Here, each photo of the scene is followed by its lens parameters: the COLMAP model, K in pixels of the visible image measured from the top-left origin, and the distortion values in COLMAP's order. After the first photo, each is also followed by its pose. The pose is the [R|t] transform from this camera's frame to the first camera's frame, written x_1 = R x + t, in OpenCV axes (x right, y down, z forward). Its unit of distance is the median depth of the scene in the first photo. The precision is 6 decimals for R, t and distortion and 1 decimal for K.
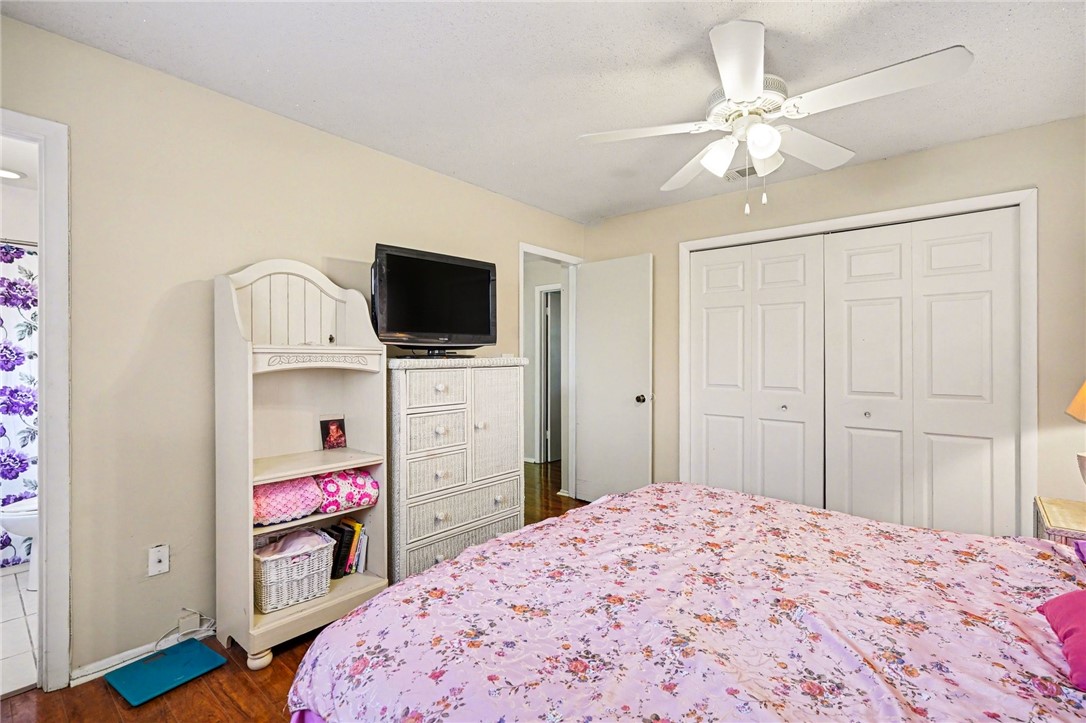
lens RADIAL K [[498.1, 0, 538.1], [0, 498.1, 366.8], [0, 0, 1]] dist [-0.000388, 0.000442]
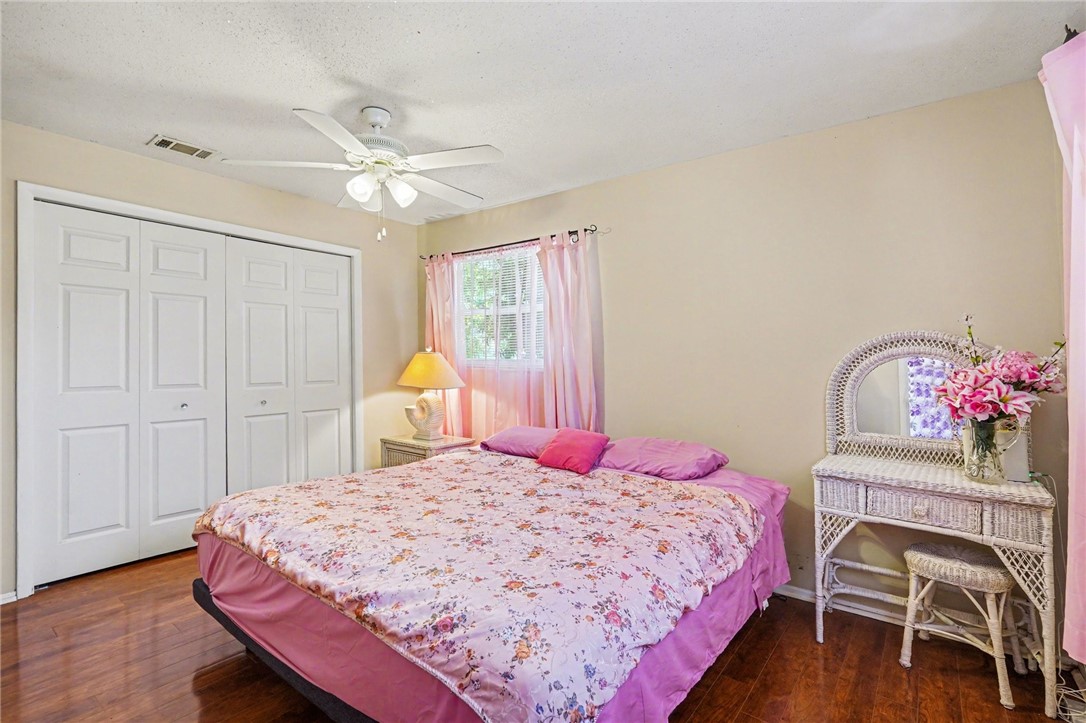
lens RADIAL K [[498.1, 0, 543.7], [0, 498.1, 350.7], [0, 0, 1]] dist [-0.000388, 0.000442]
pose [[-0.058284, 0.010017, 0.998250, -1.100923], [0.007813, 0.999924, -0.009577, -0.018235], [-0.998269, 0.007242, -0.058358, 0.881626]]
